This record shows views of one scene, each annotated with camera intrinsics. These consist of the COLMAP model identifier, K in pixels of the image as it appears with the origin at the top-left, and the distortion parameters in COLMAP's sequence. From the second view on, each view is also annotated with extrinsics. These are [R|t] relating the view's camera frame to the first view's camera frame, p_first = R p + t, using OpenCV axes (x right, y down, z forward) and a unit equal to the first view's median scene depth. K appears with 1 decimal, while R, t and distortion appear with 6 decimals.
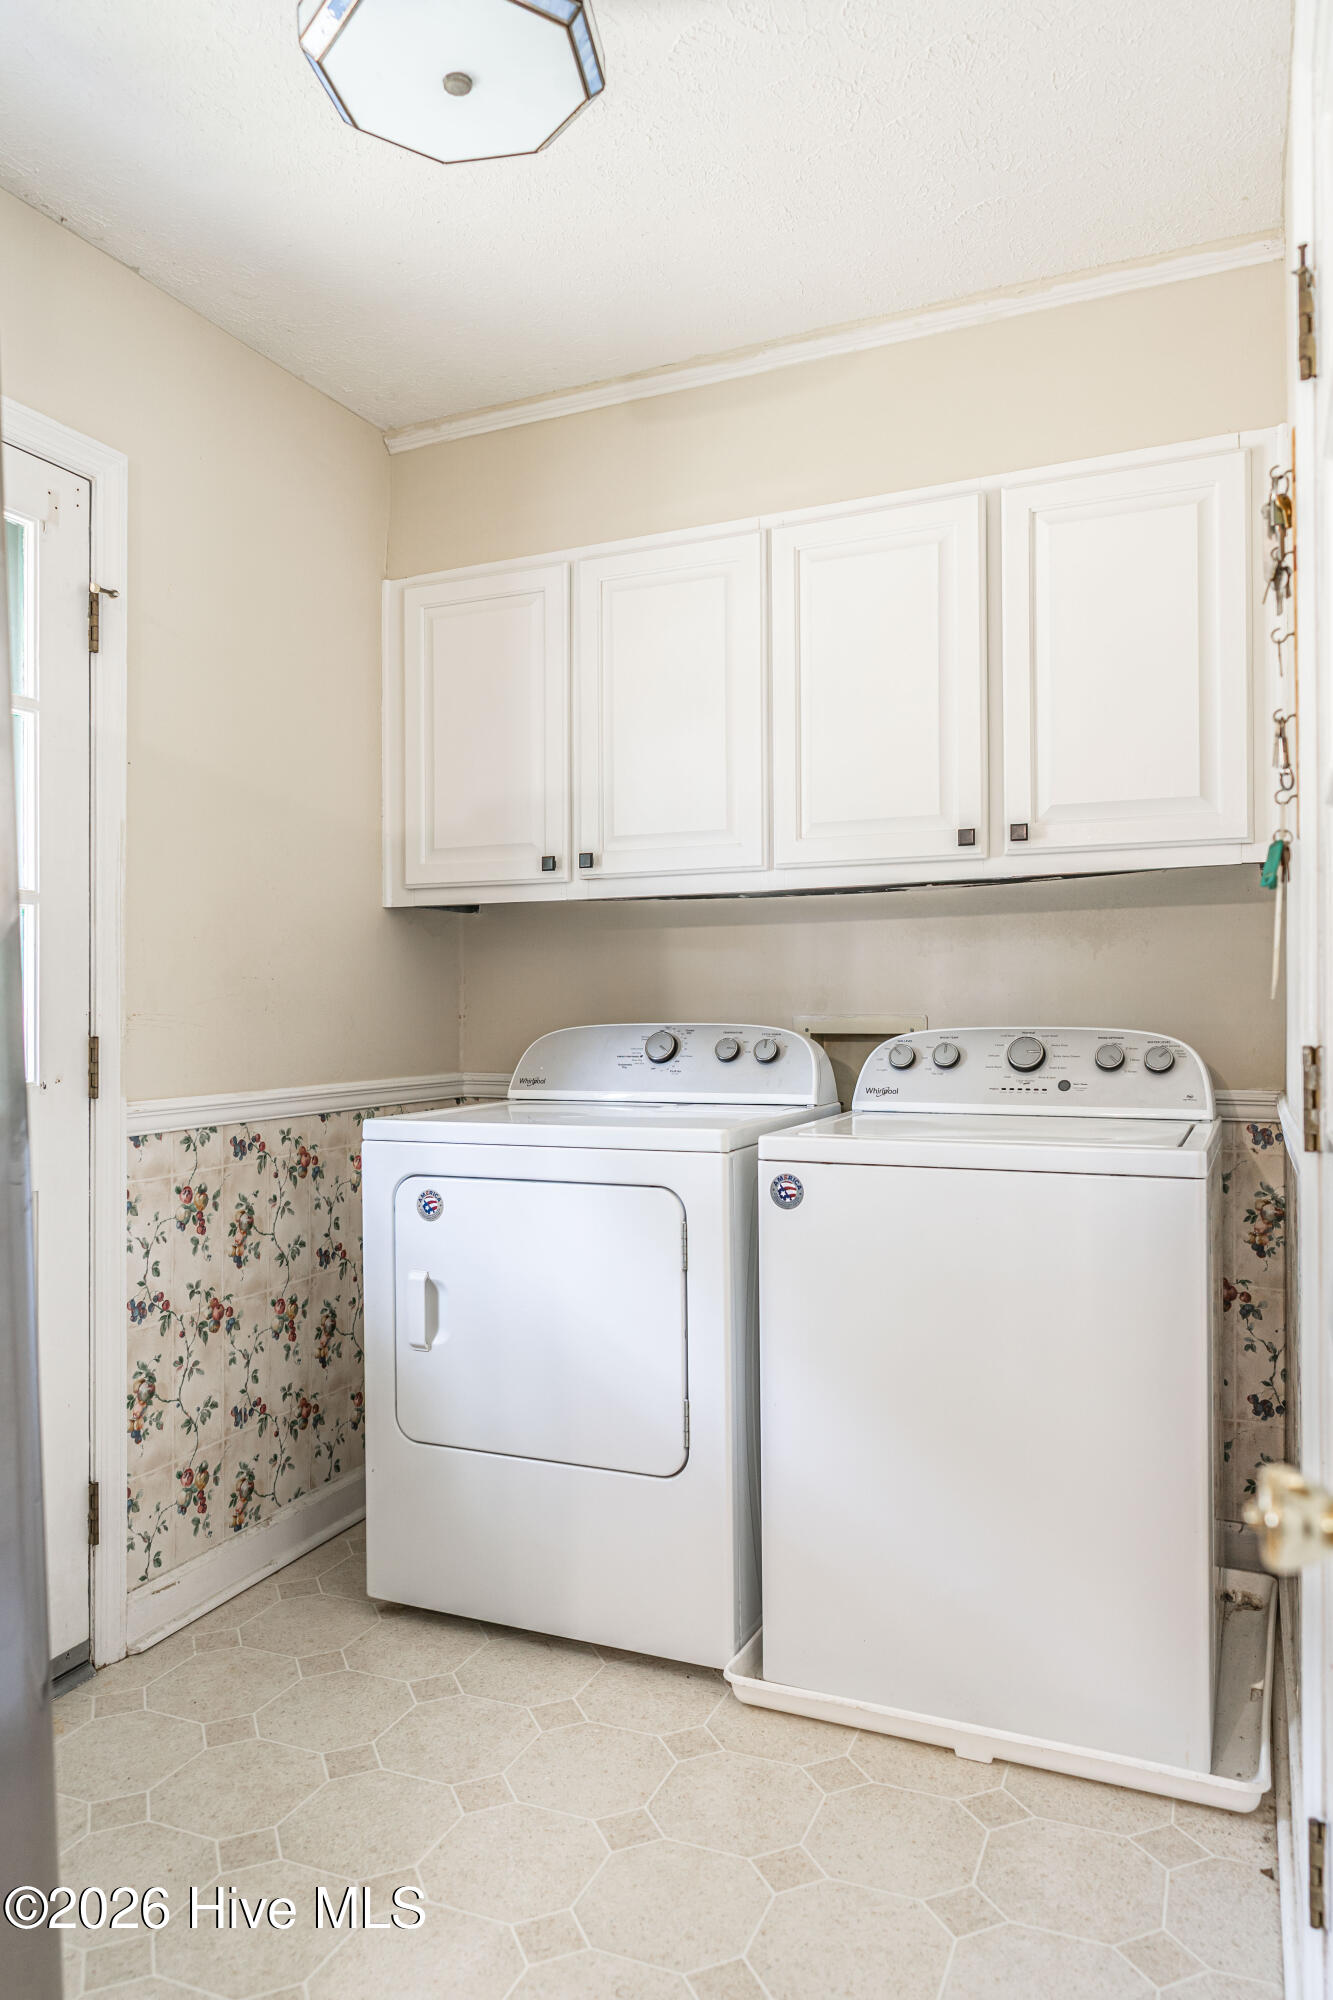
lens RADIAL K [[1334.4, 0, 666.5], [0, 1334.4, 1000.0], [0, 0, 1]] dist [-0.004565, 0.002072]
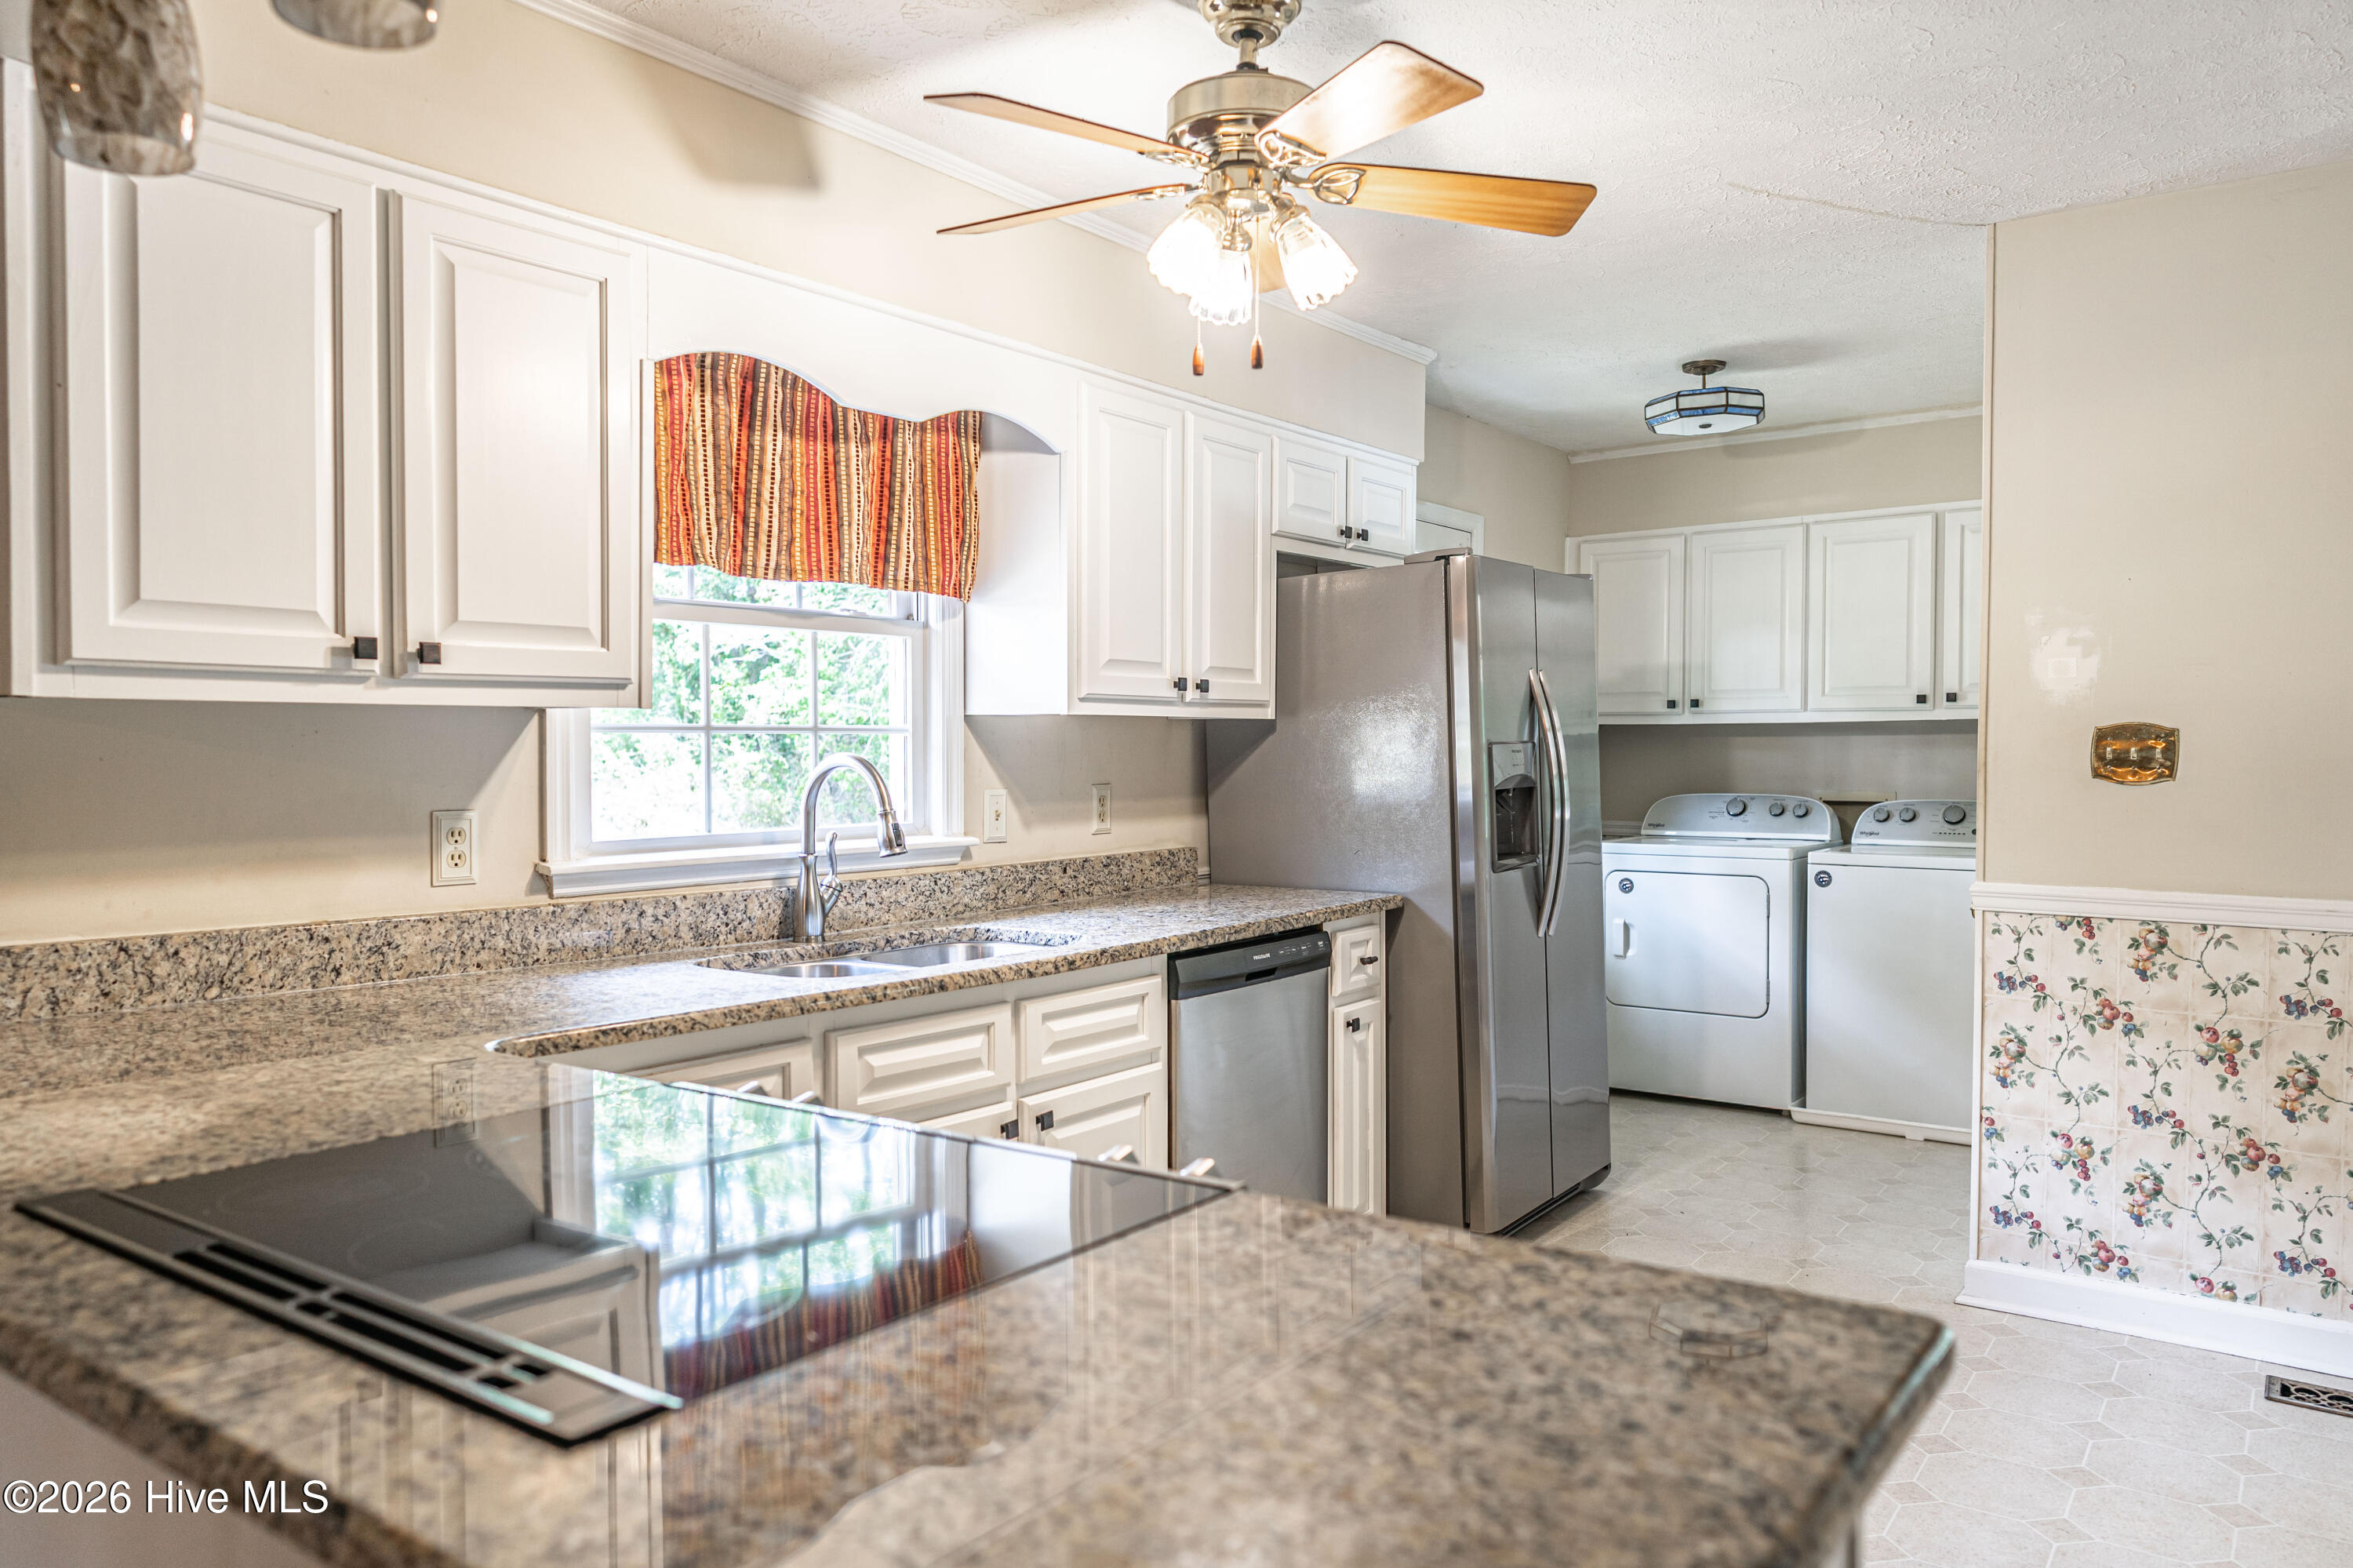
lens RADIAL K [[1601.6, 0, 1166.2], [0, 1601.6, 778.2], [0, 0, 1]] dist [-0.002036, 0.007986]
pose [[0.972660, 0.011889, -0.231931, -0.262146], [-0.006571, 0.999698, 0.023689, -0.051968], [0.232143, -0.021518, 0.972444, -1.325795]]
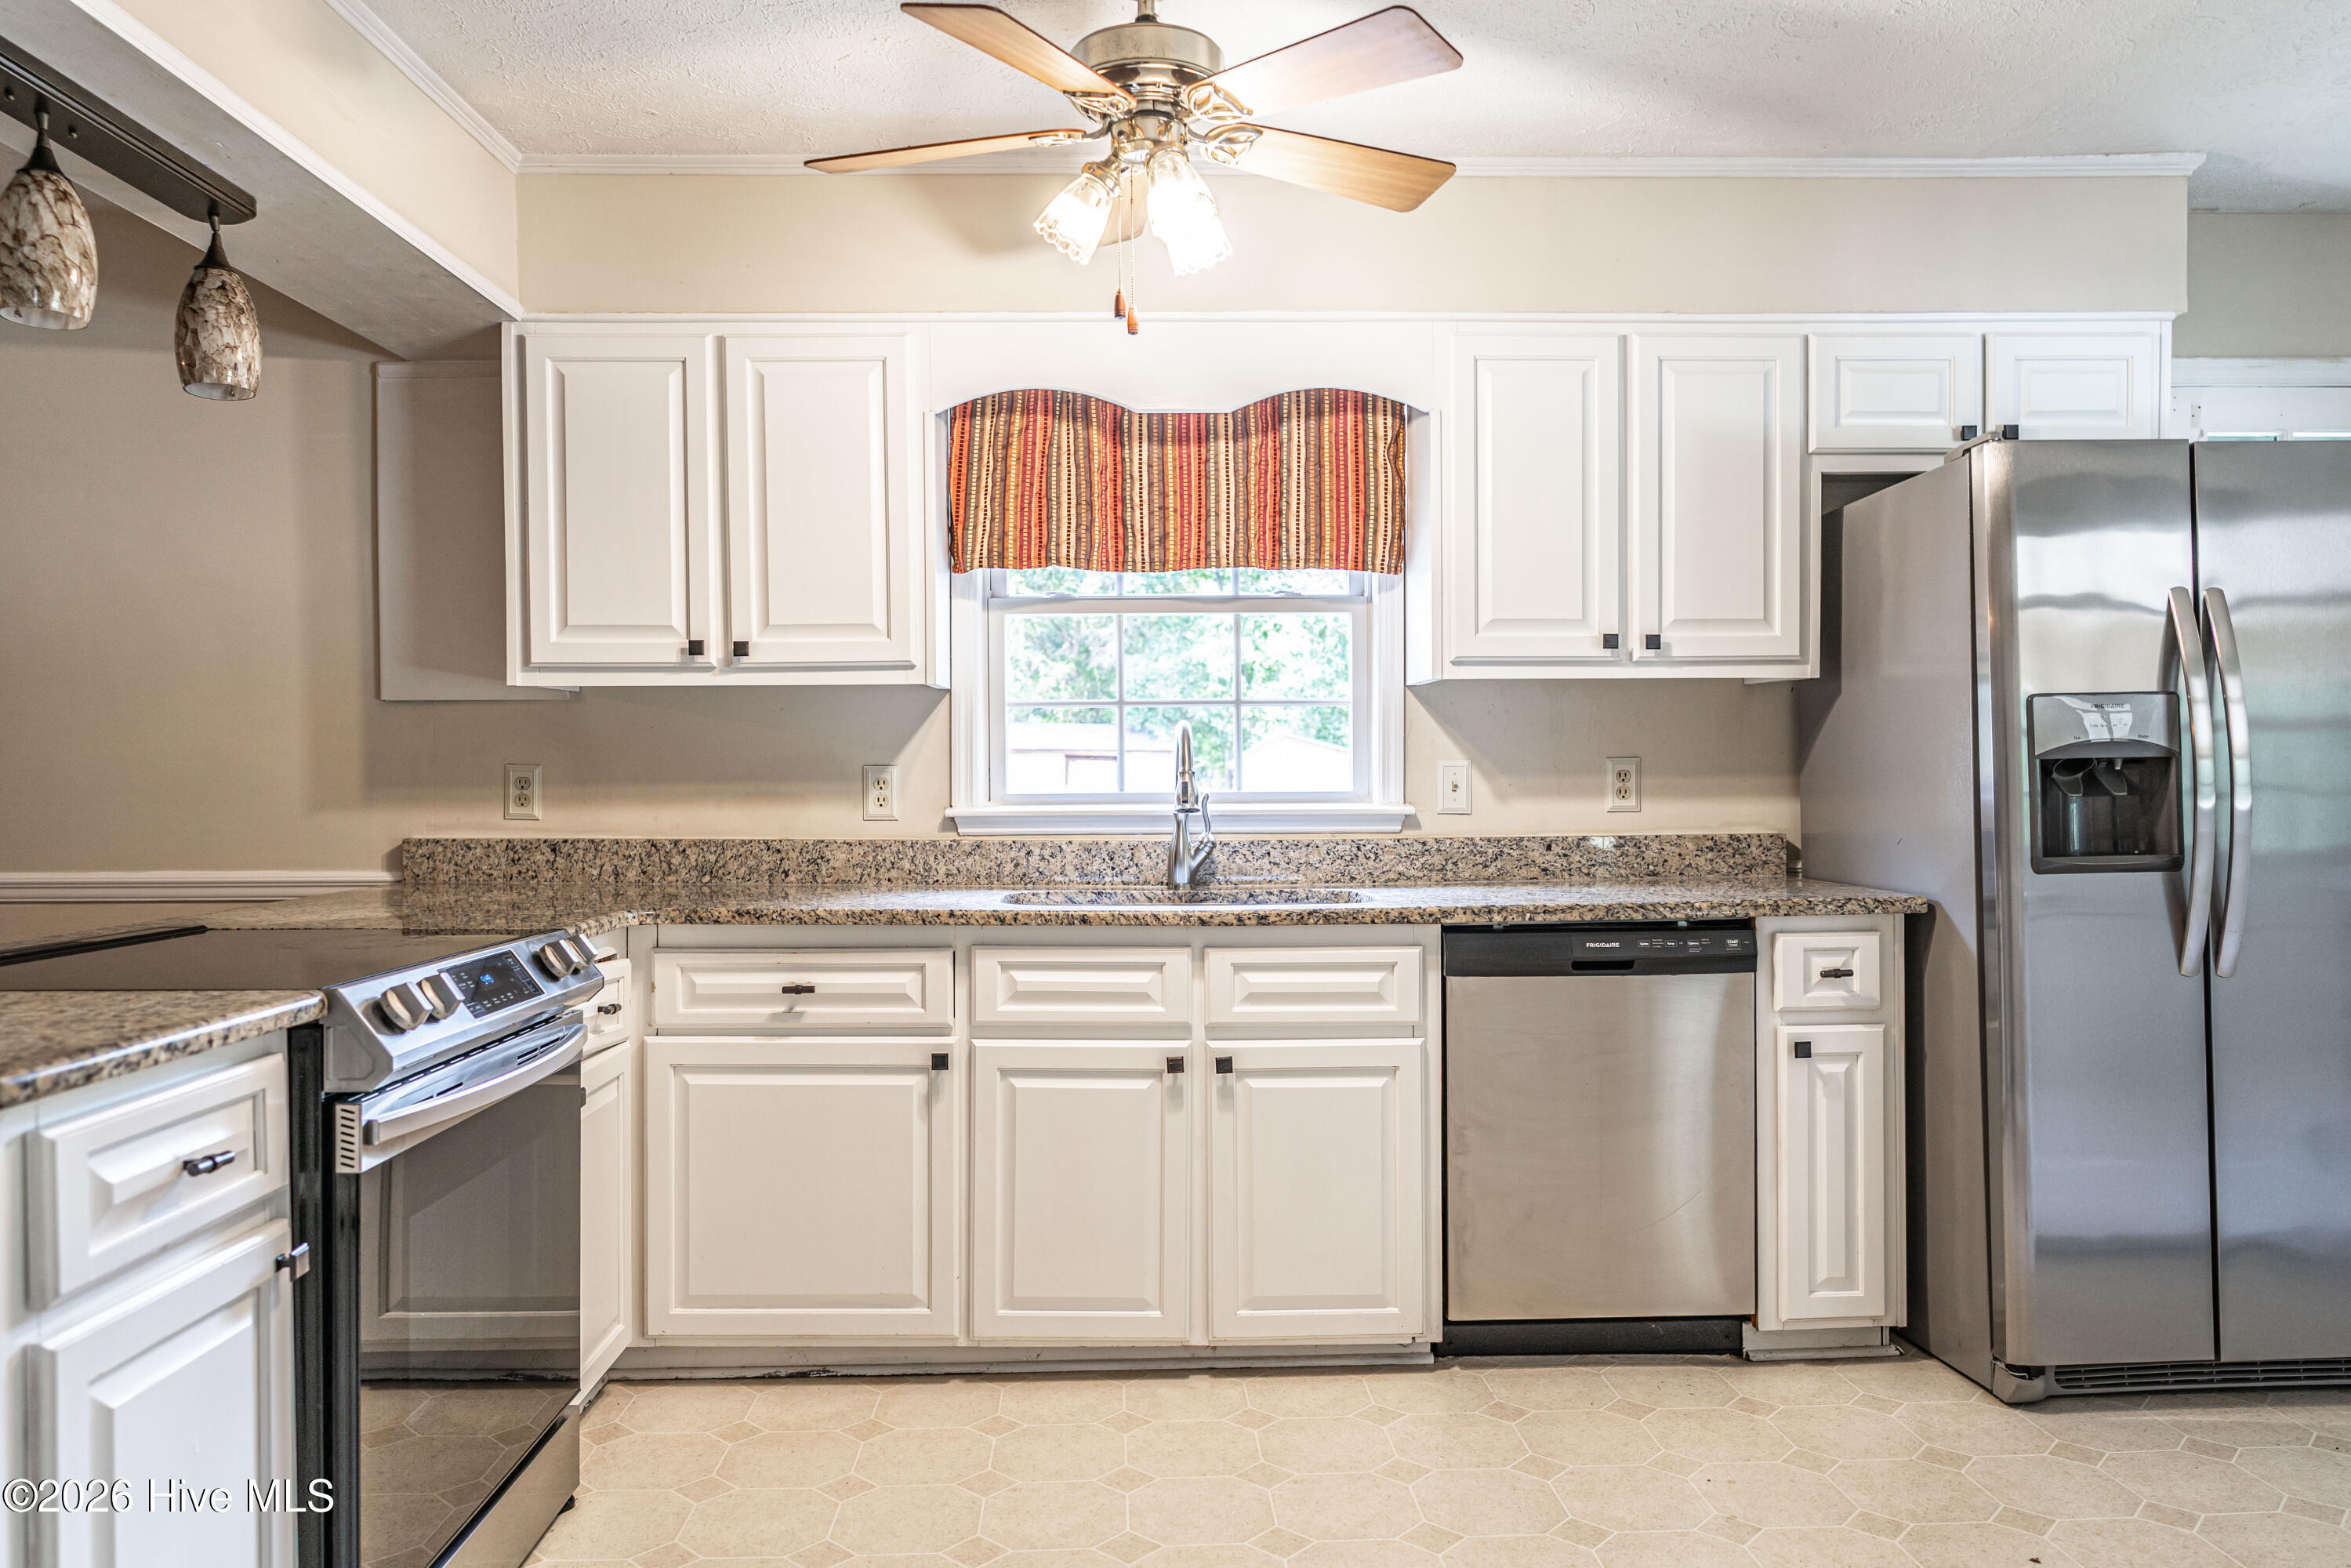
lens RADIAL K [[1568.7, 0, 1156.9], [0, 1568.7, 799.9], [0, 0, 1]] dist [-0.004565, 0.002072]
pose [[0.416018, 0.023760, -0.909046, 0.391987], [0.003090, 0.999616, 0.027542, -0.011953], [0.909351, -0.014267, 0.415785, -0.797701]]
